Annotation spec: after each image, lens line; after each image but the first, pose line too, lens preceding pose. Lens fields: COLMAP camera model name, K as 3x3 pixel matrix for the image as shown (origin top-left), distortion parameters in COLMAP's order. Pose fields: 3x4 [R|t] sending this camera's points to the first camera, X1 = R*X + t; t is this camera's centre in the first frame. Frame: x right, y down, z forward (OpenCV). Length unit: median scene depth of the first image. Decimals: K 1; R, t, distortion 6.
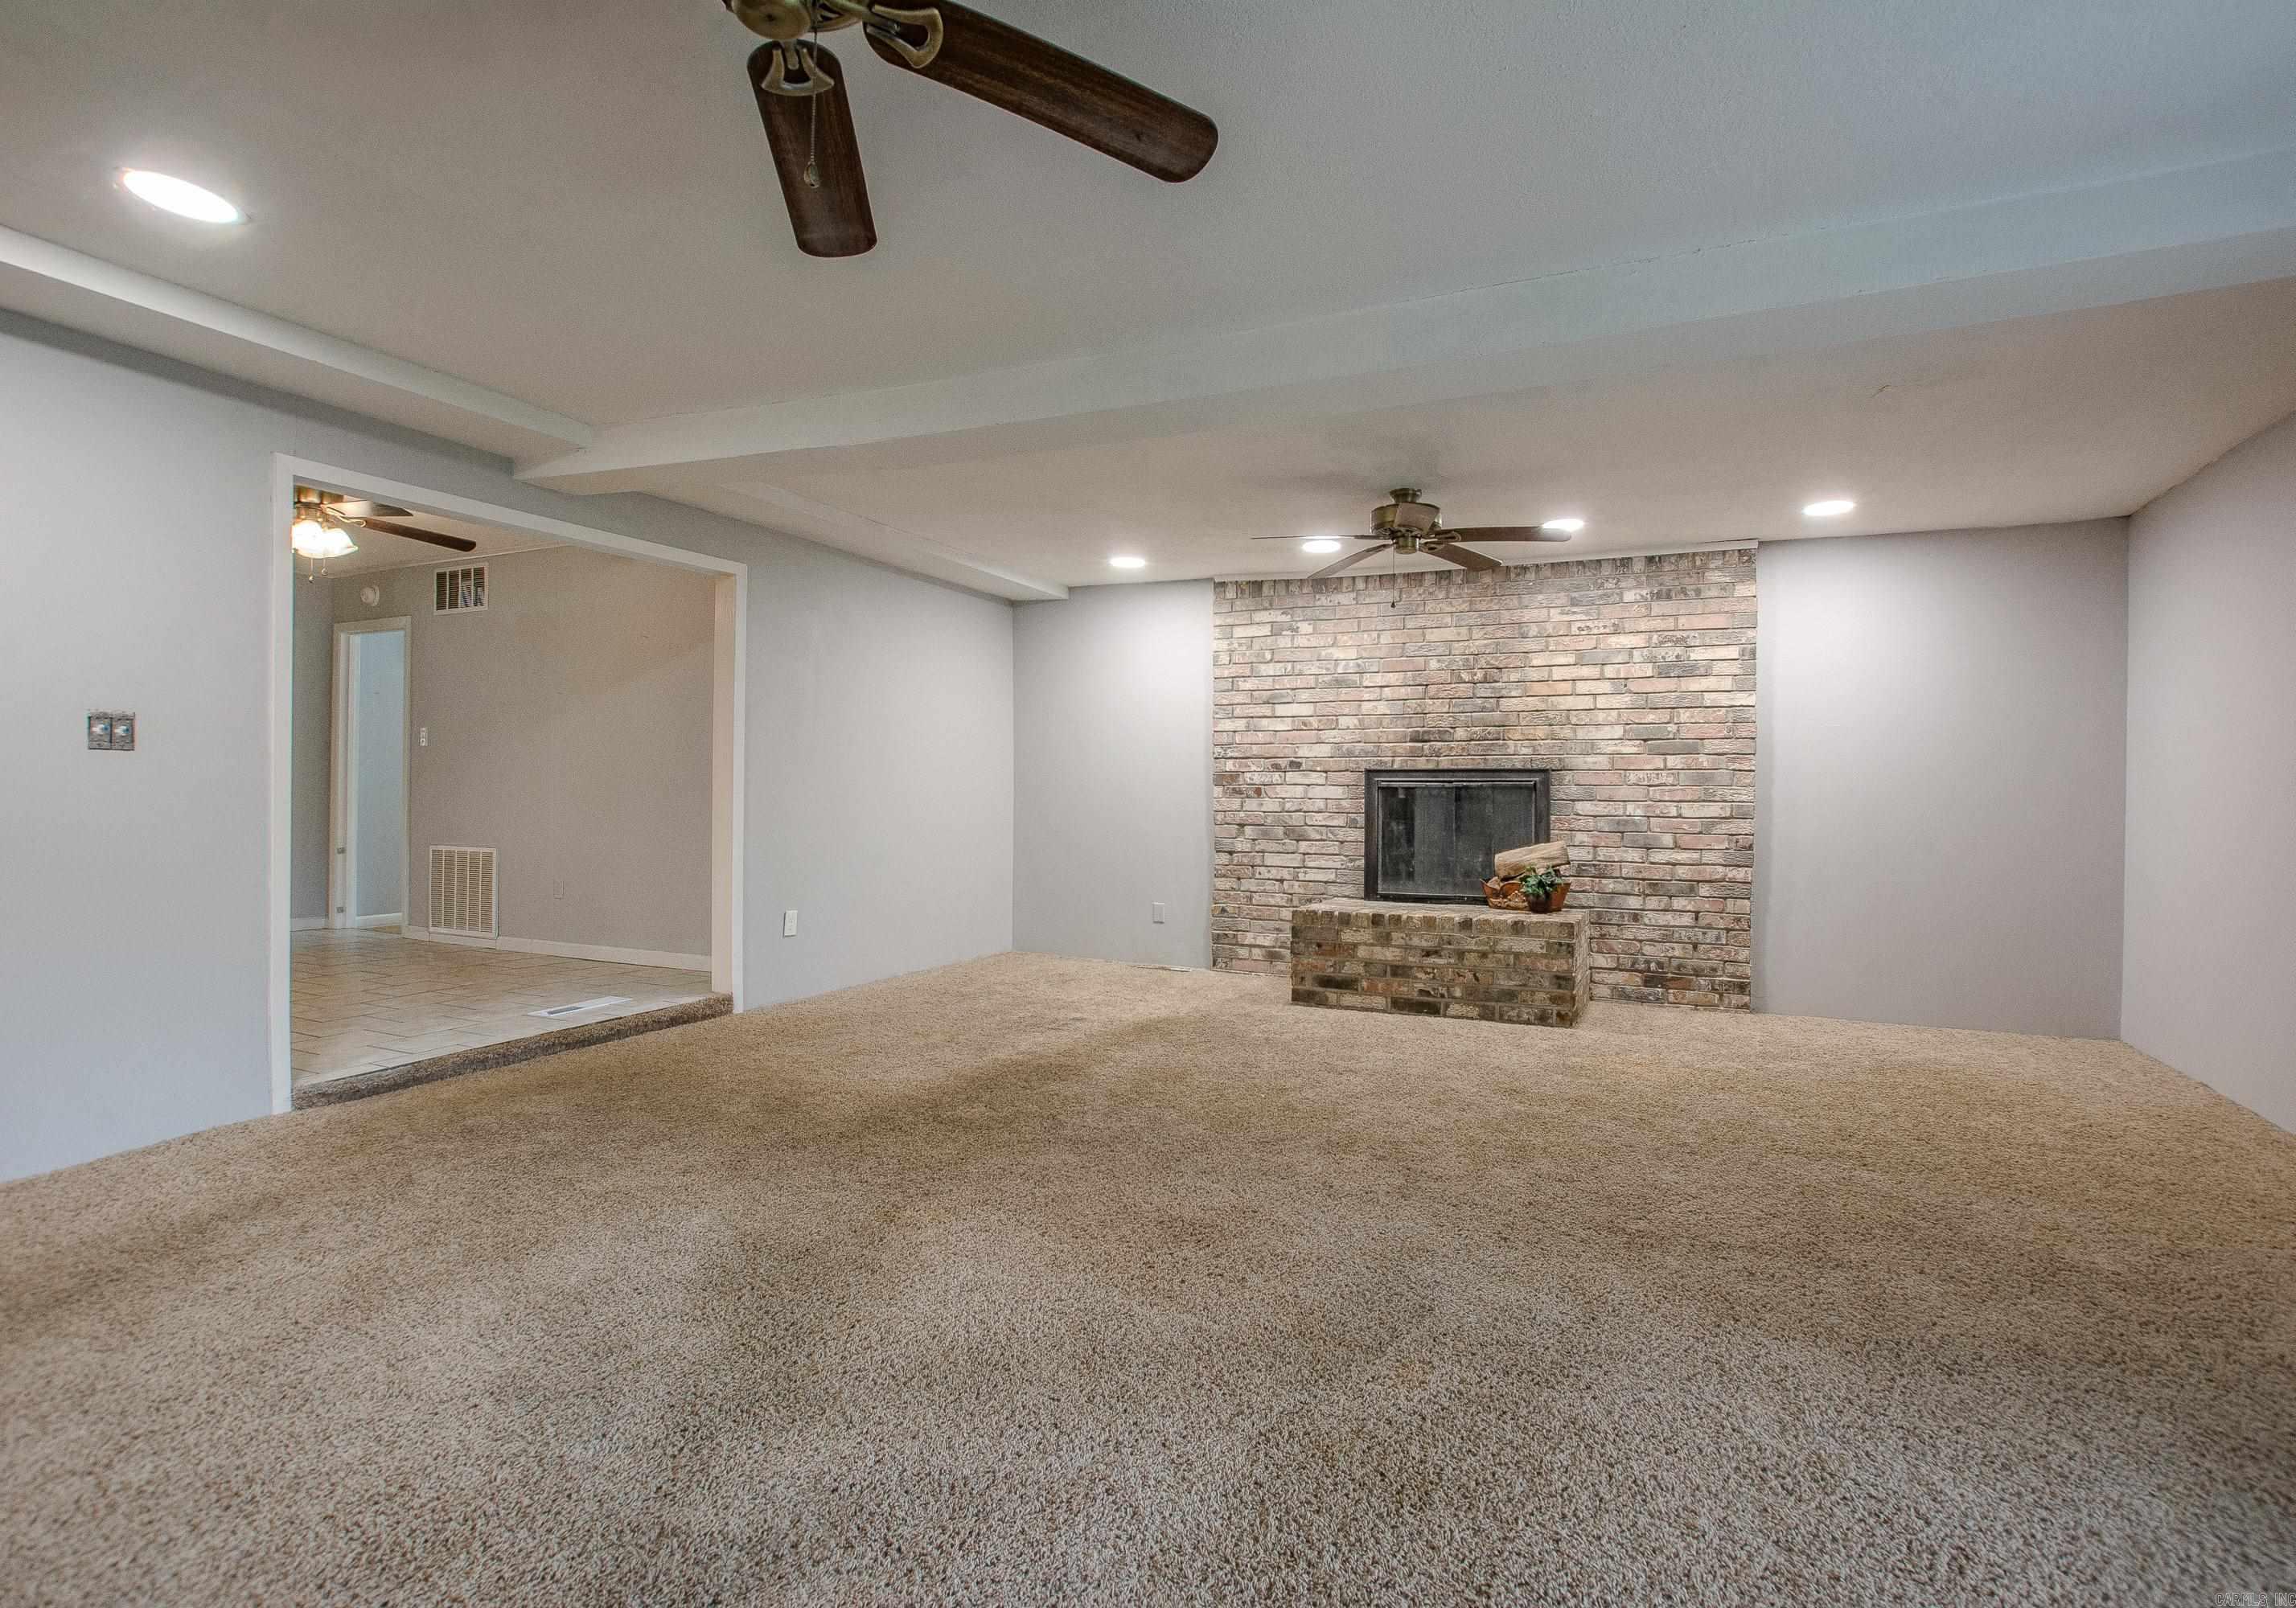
lens RADIAL K [[1059.9, 0, 1218.6], [0, 1059.9, 798.9], [0, 0, 1]] dist [-0.028544, 0.004201]
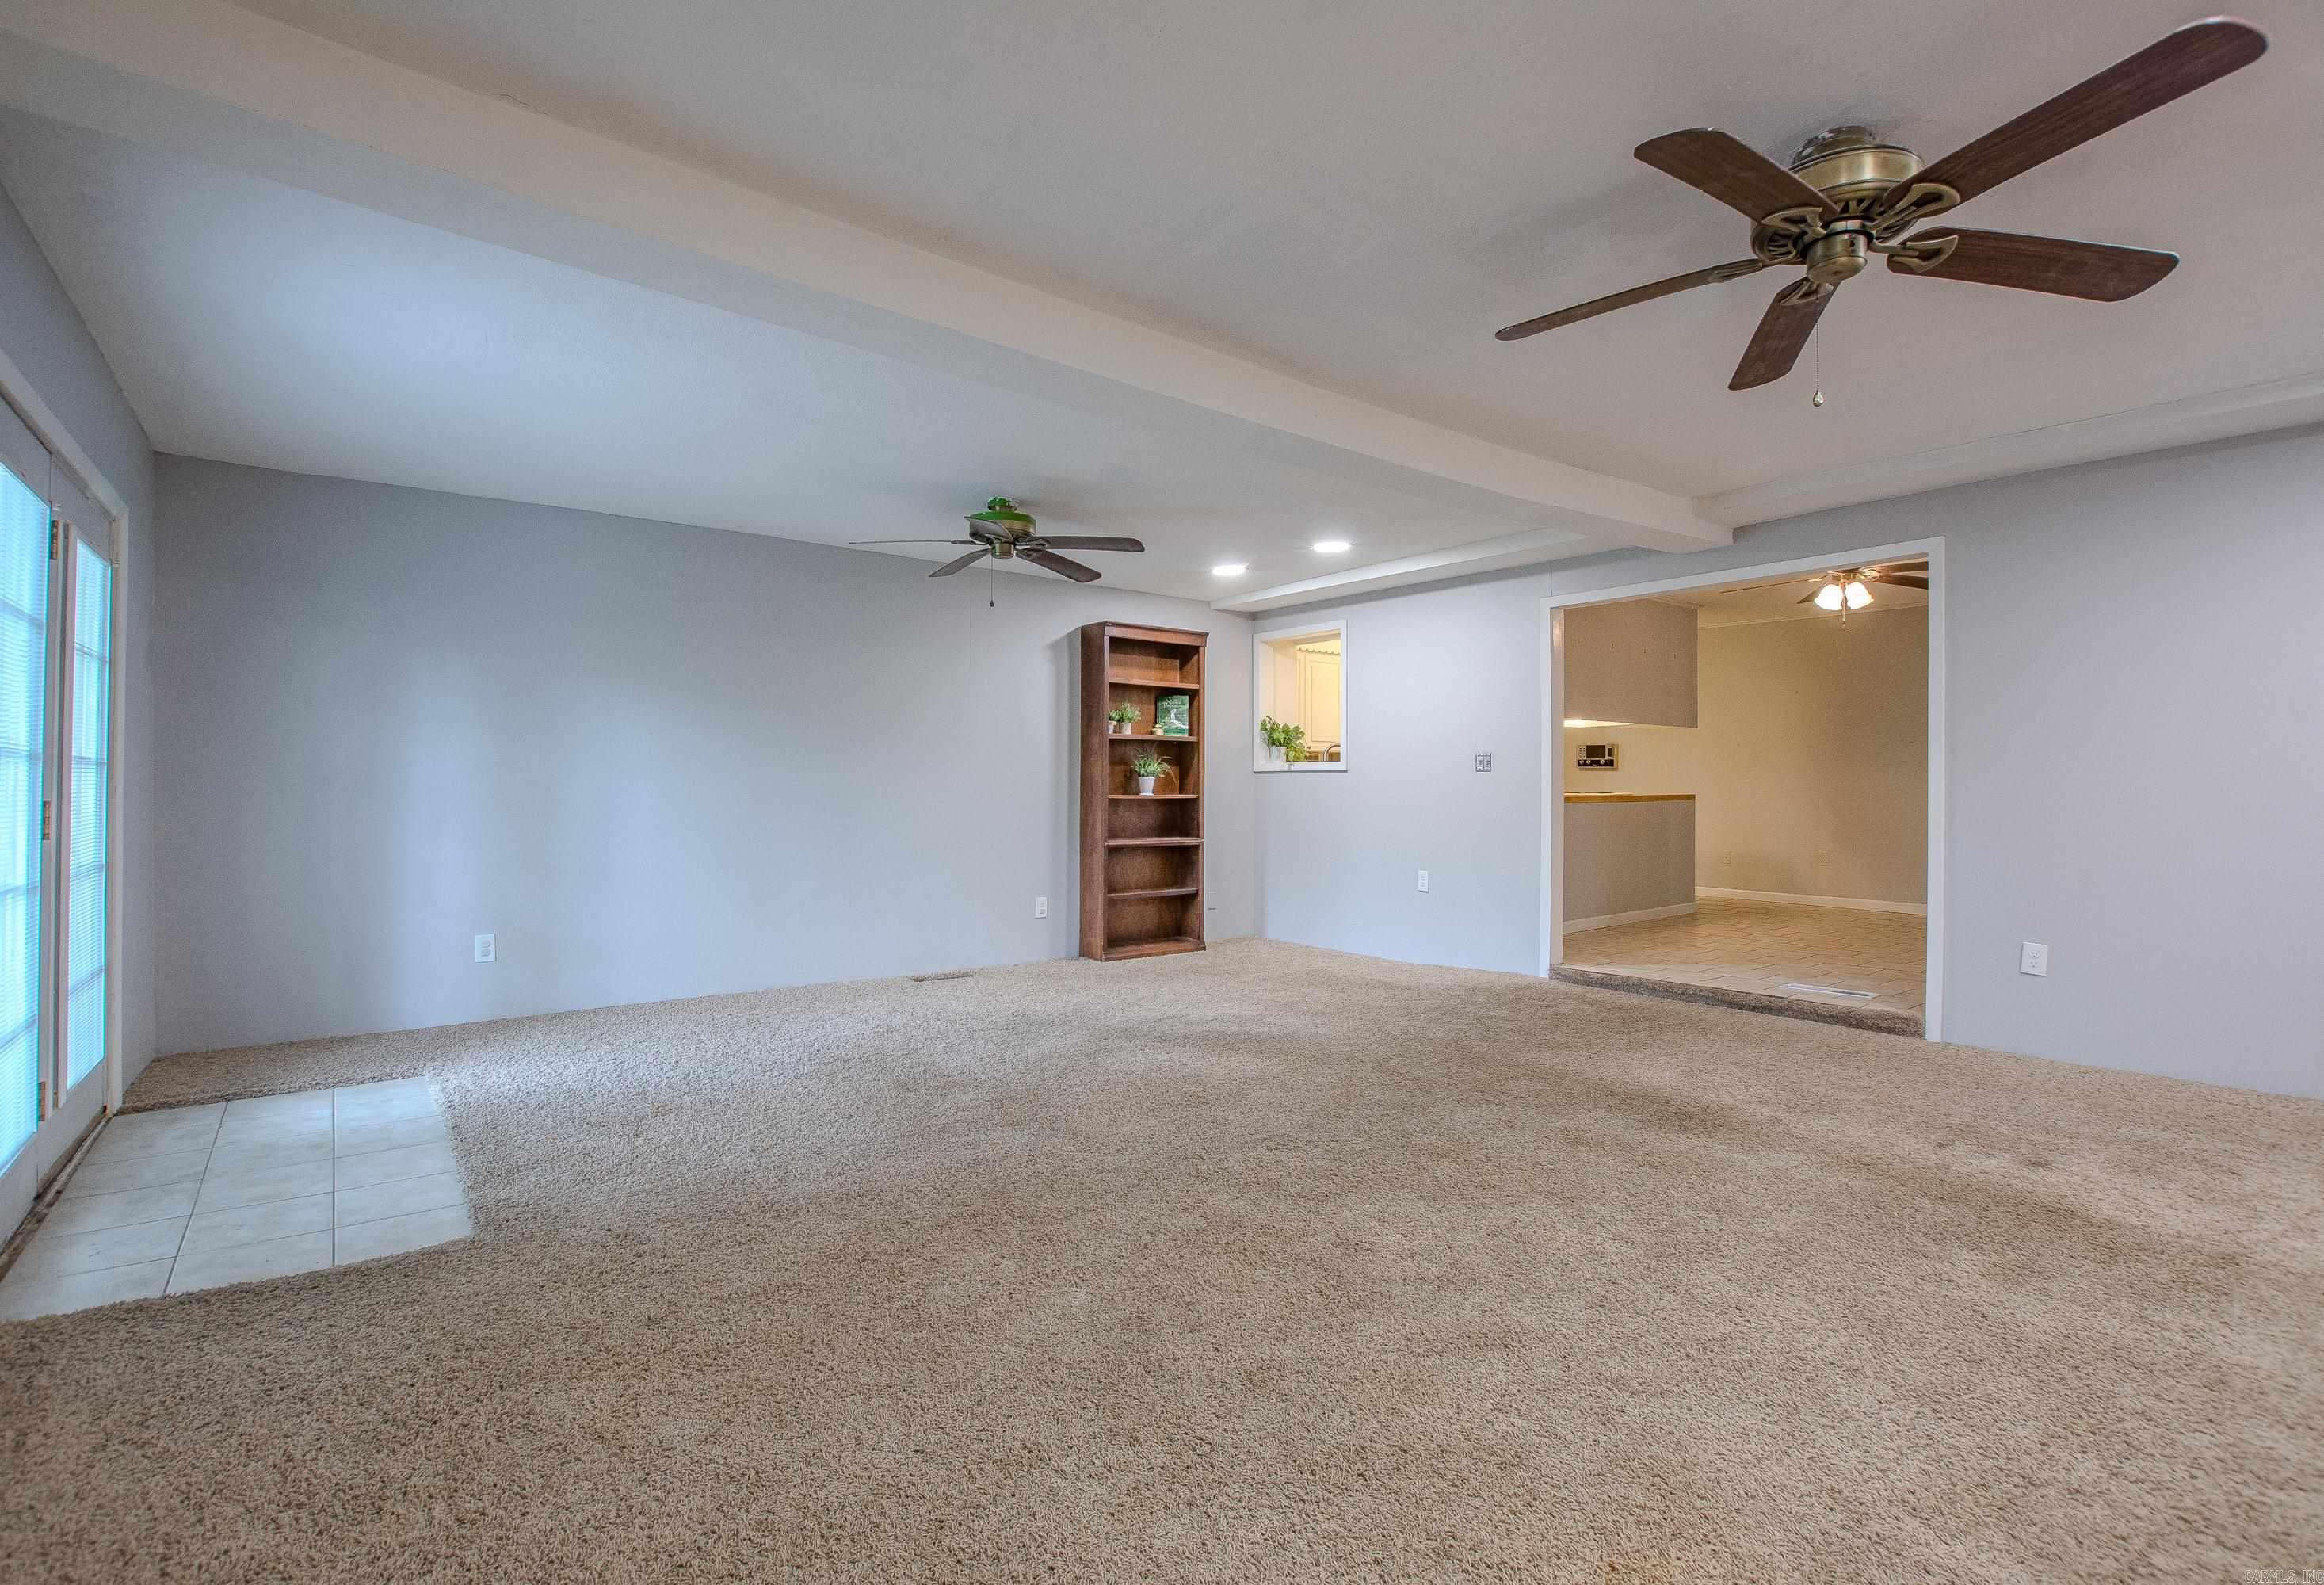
lens RADIAL K [[1067.6, 0, 1144.3], [0, 1067.6, 786.9], [0, 0, 1]] dist [-0.038197, 0.006139]
pose [[-0.489002, -0.010395, -0.872221, 0.577958], [-0.013840, 0.999896, -0.004158, 0.000738], [0.872173, 0.010039, -0.489095, 0.760965]]
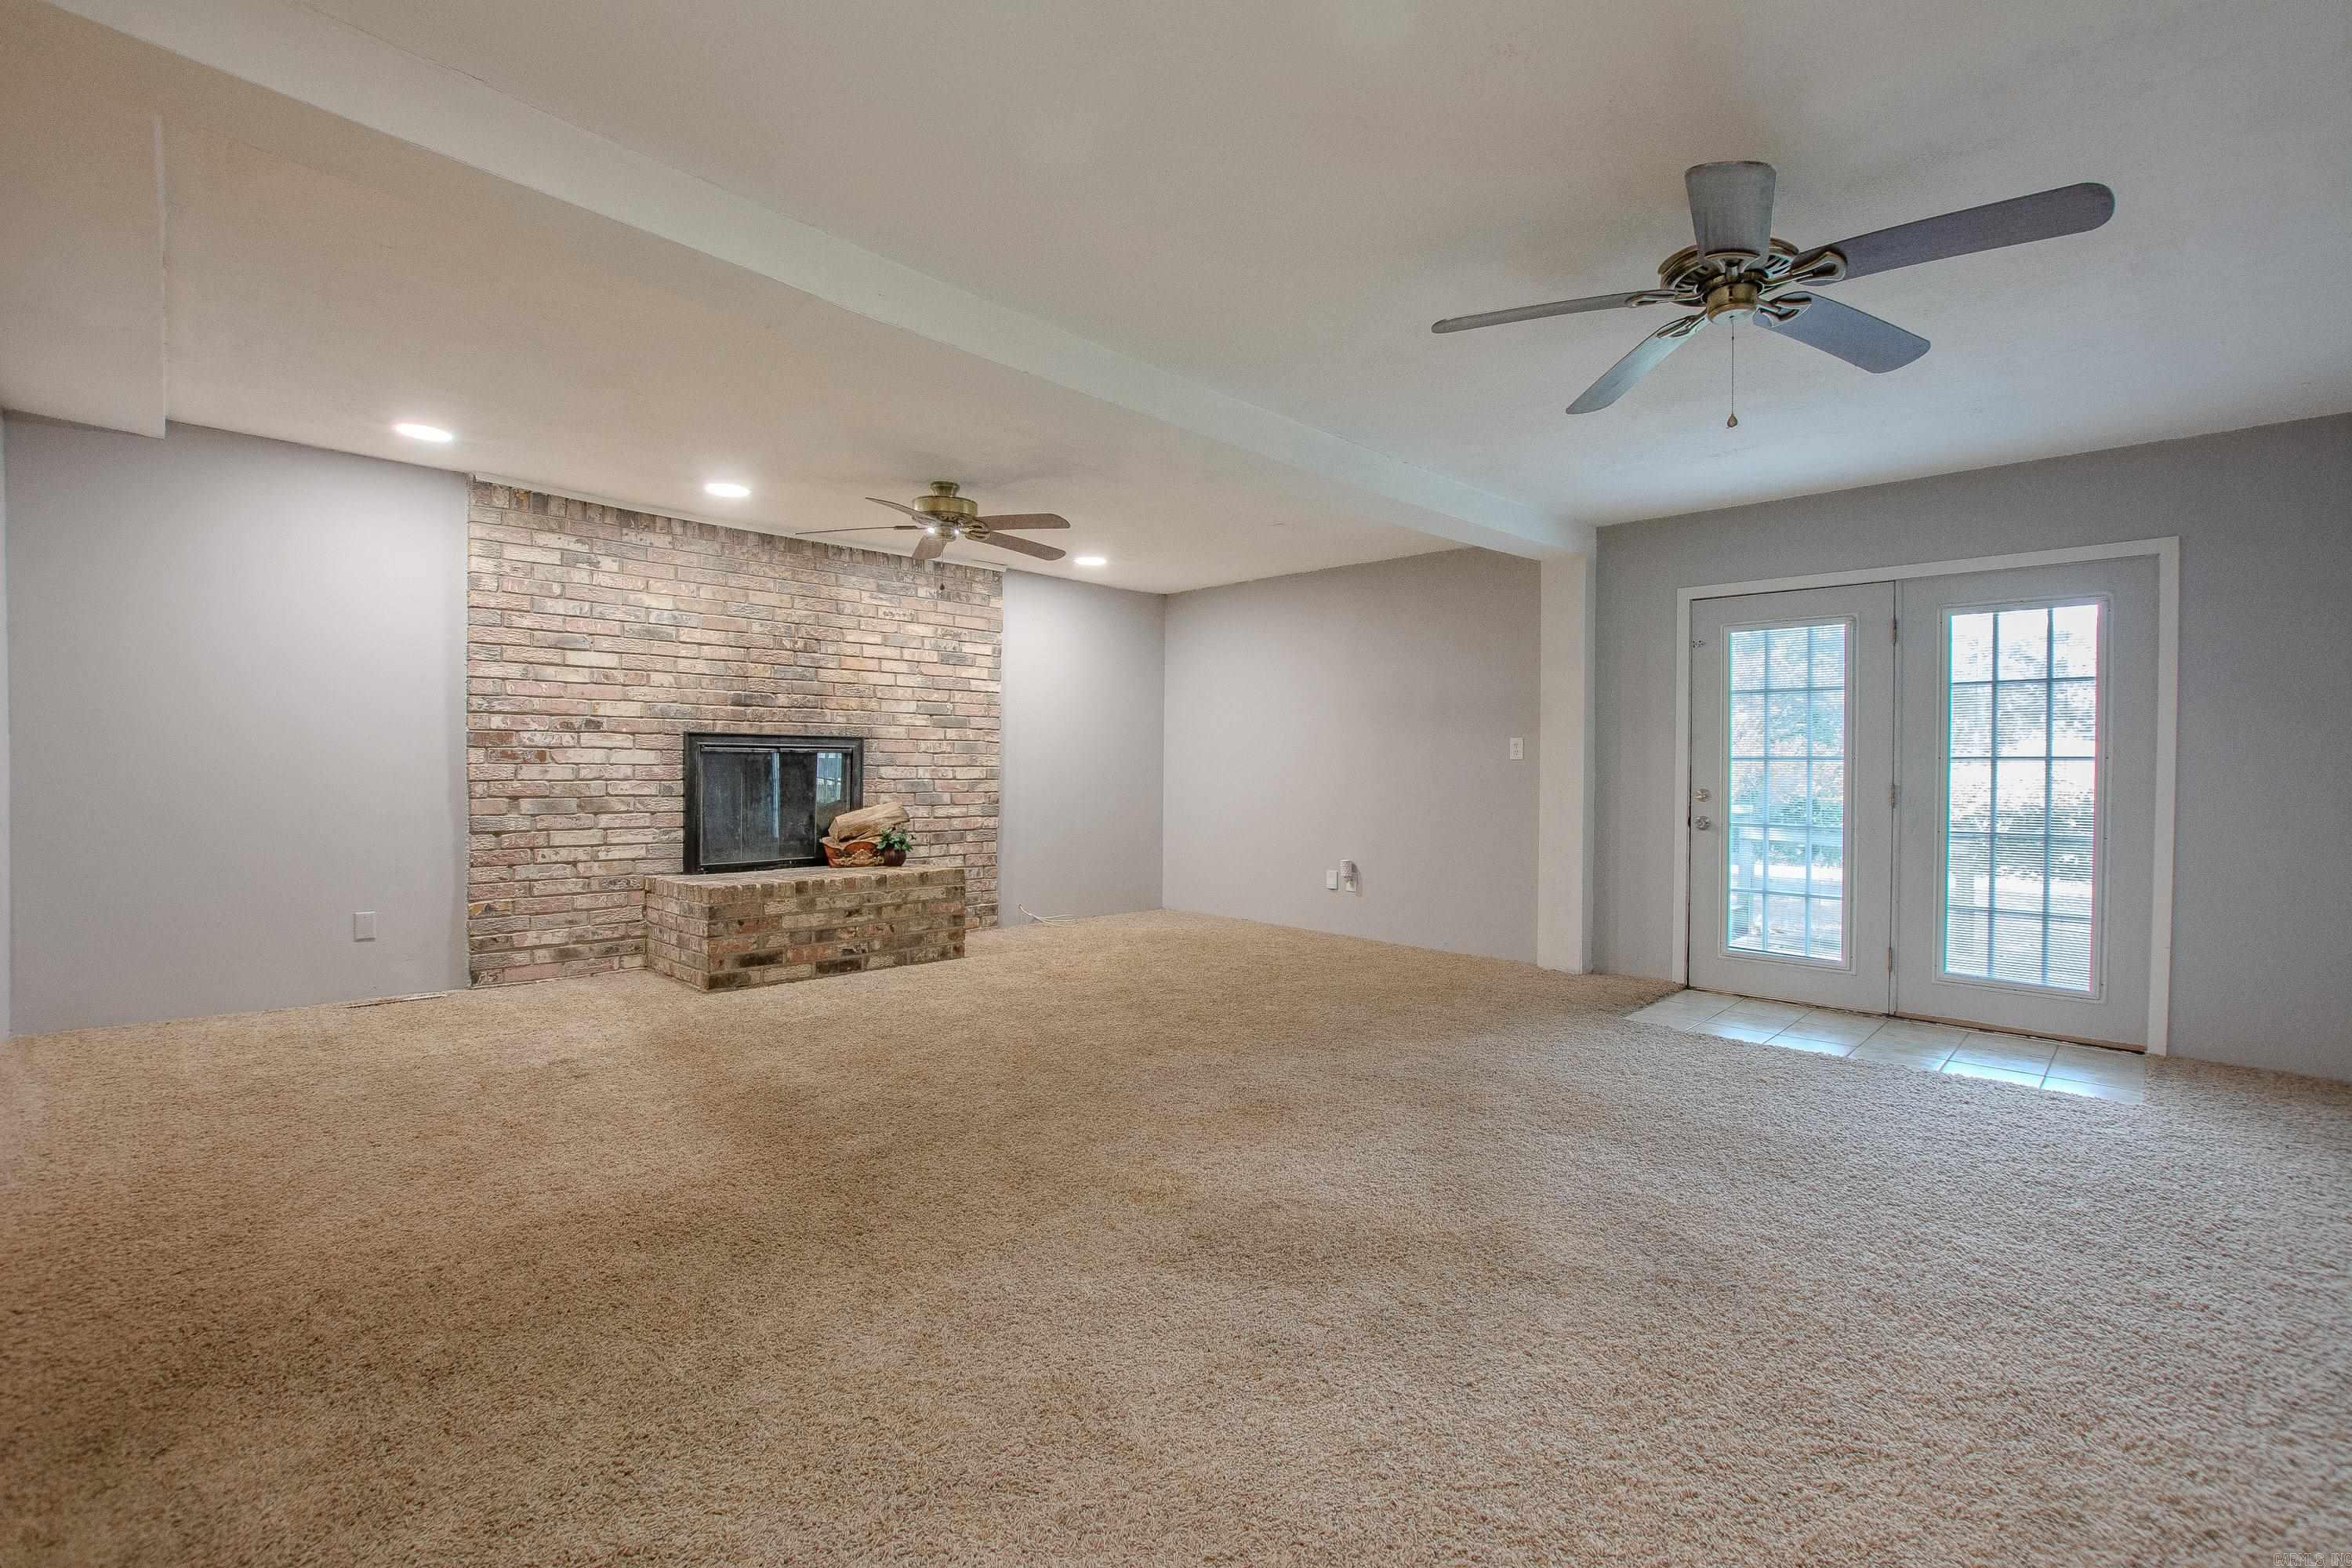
lens RADIAL K [[1035.3, 0, 1170.4], [0, 1035.3, 776.4], [0, 0, 1]] dist [-0.021731, 0.003843]
pose [[0.389923, -0.013899, 0.920743, -0.568575], [-0.002093, 0.999870, 0.015980, -0.005372], [-0.920845, -0.008158, 0.389843, 0.290605]]
